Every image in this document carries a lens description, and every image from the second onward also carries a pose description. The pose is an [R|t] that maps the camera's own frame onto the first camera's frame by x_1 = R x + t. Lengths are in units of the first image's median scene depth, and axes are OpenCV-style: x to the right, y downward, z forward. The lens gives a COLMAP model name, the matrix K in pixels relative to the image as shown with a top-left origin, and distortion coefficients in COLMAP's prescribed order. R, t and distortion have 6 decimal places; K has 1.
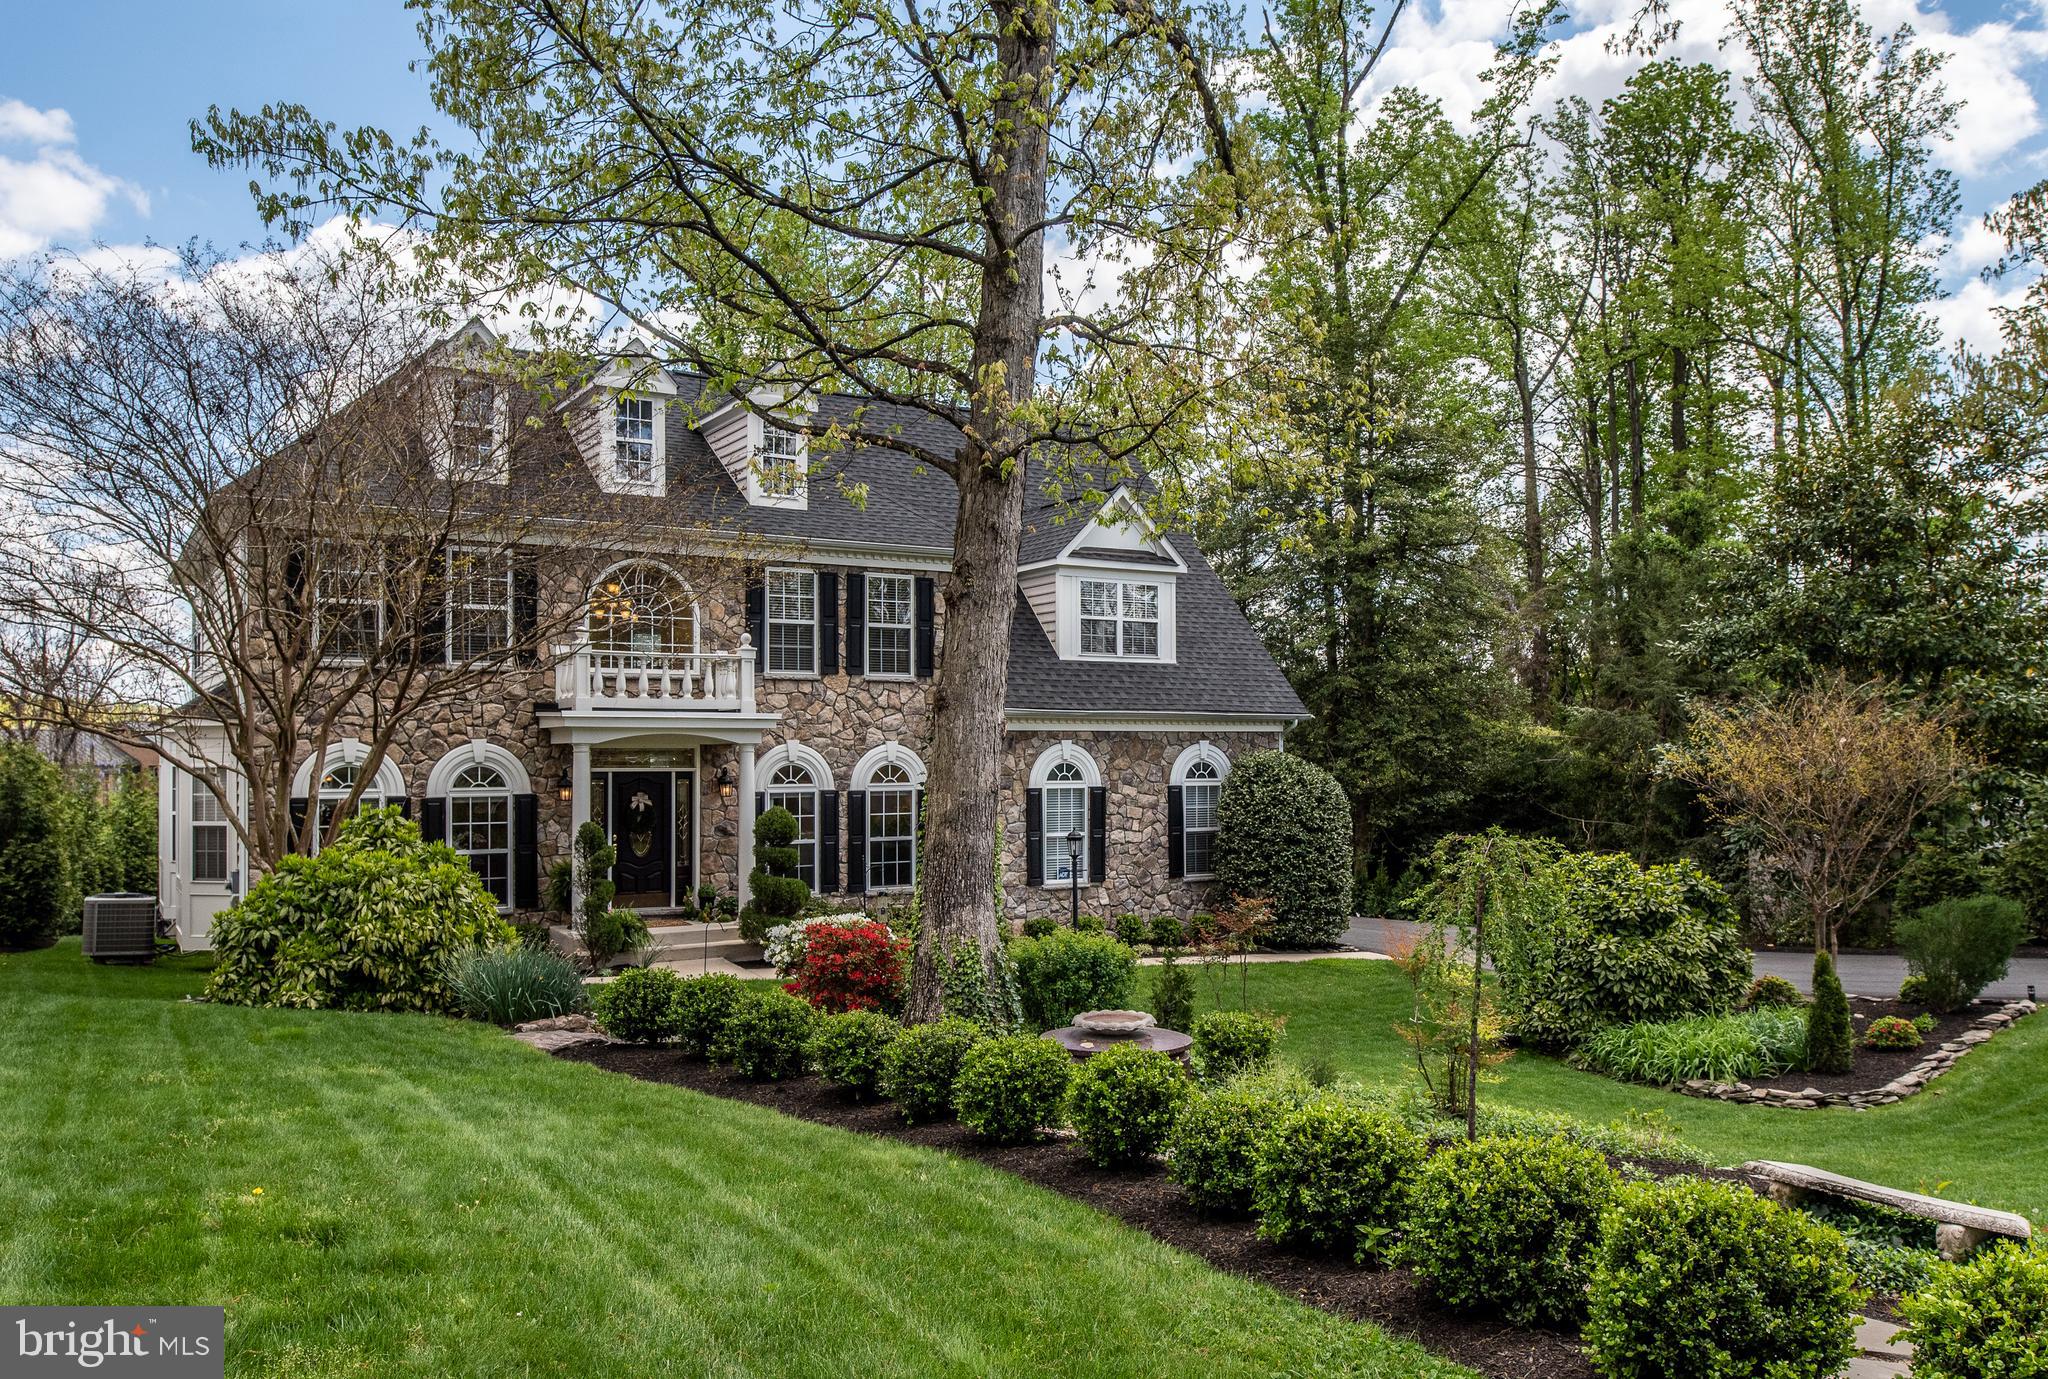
lens RADIAL K [[1534.4, 0, 1028.2], [0, 1534.4, 712.7], [0, 0, 1]] dist [-0.003361, -0.017834]
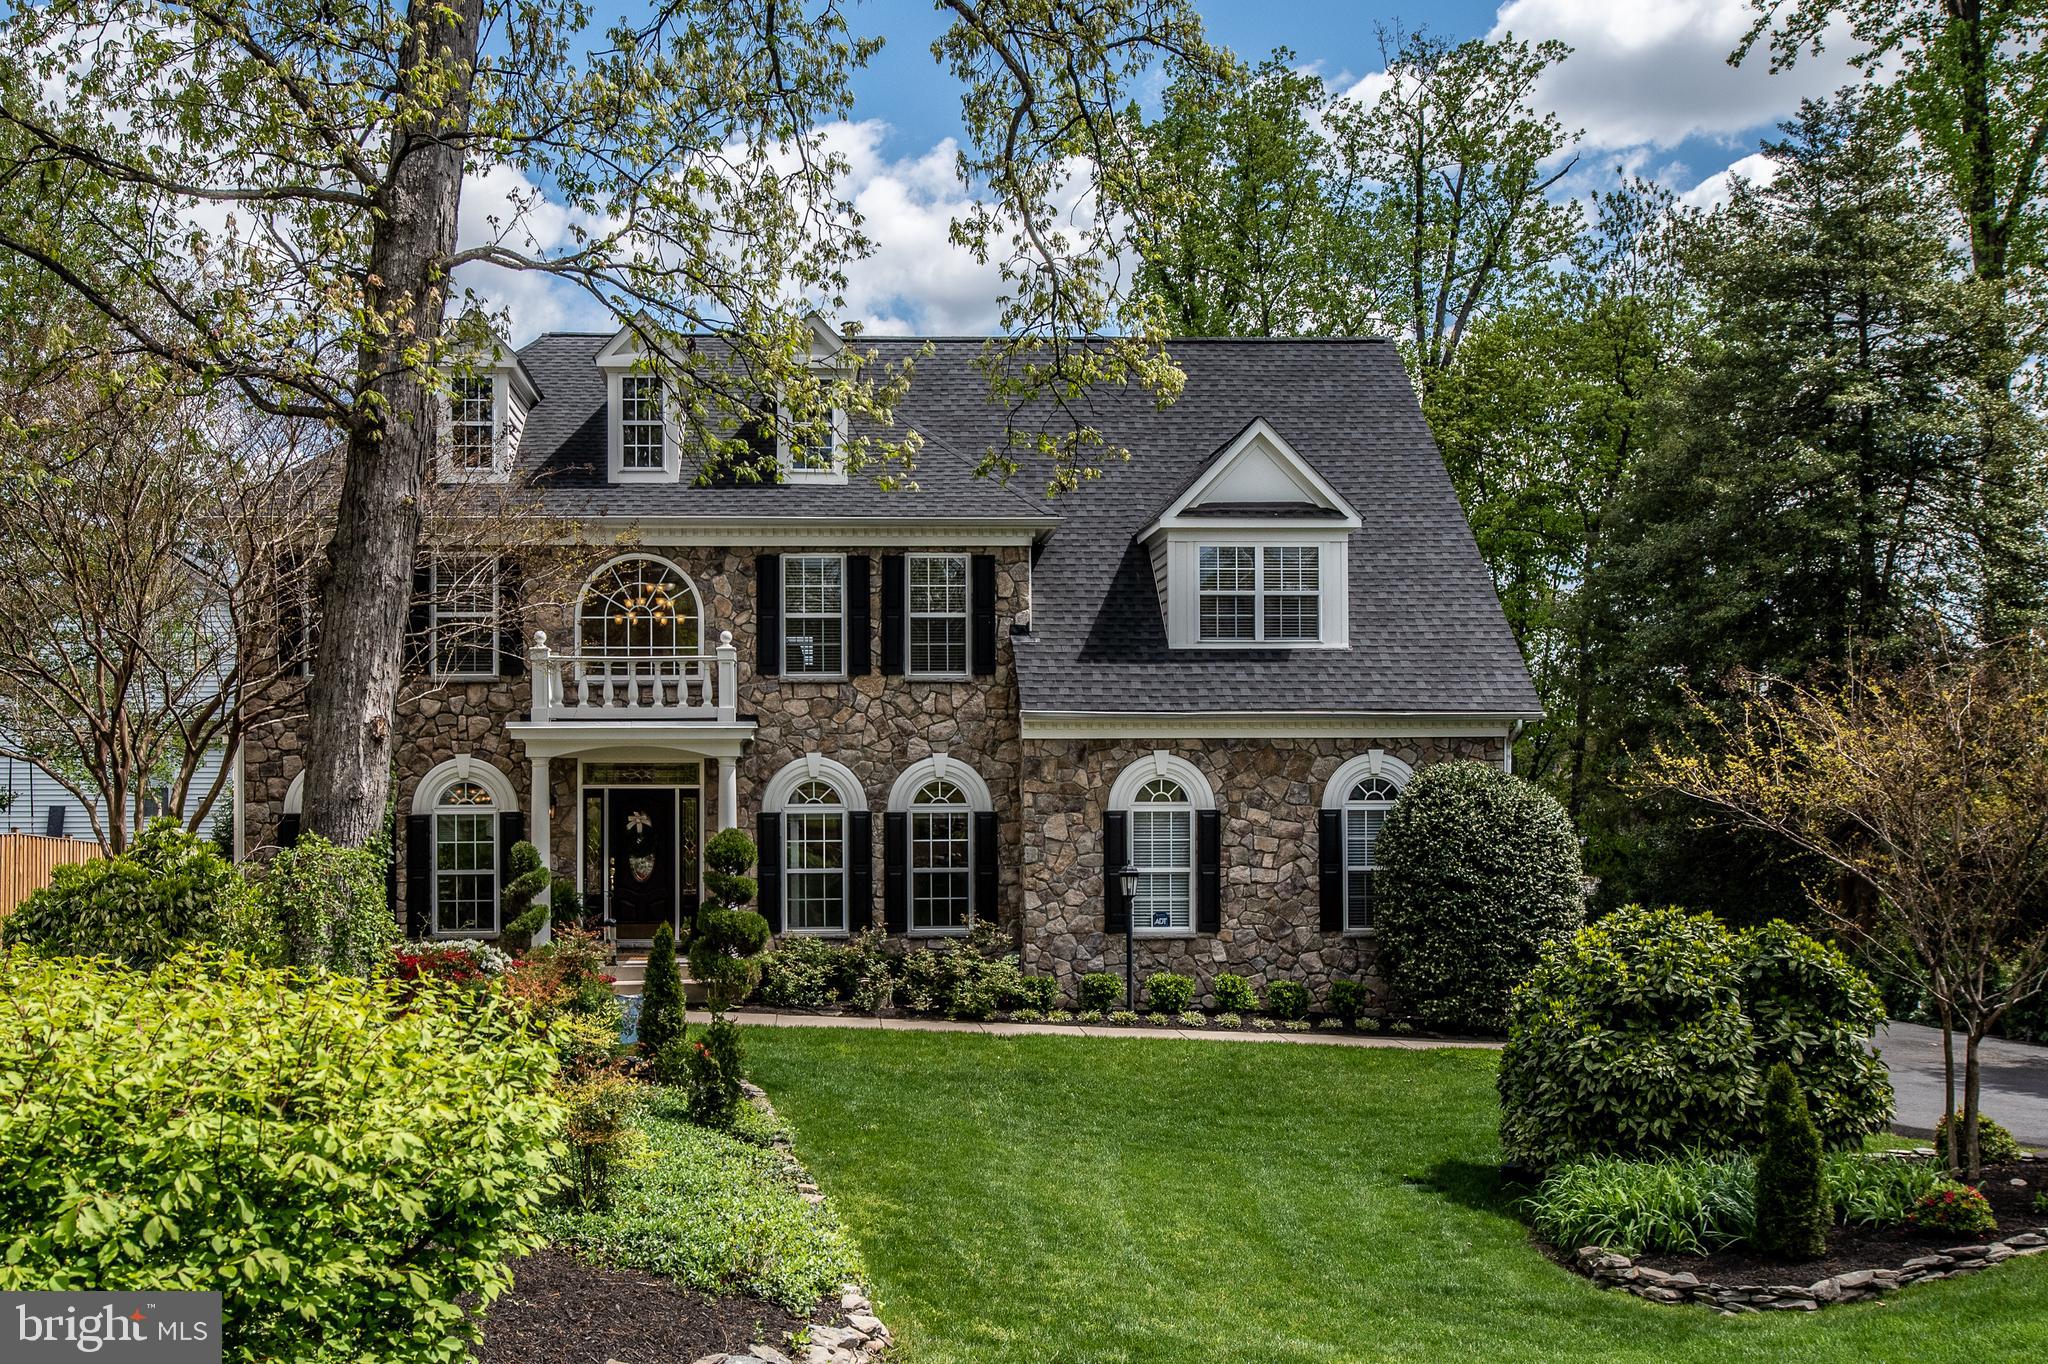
lens RADIAL K [[1849.5, 0, 845.8], [0, 1849.5, 746.3], [0, 0, 1]] dist [-0.016839, -0.017437]
pose [[0.877959, -0.010190, -0.478627, 0.350157], [0.014702, 0.999876, 0.005680, 0.008270], [0.478510, -0.012023, 0.878000, 0.092353]]
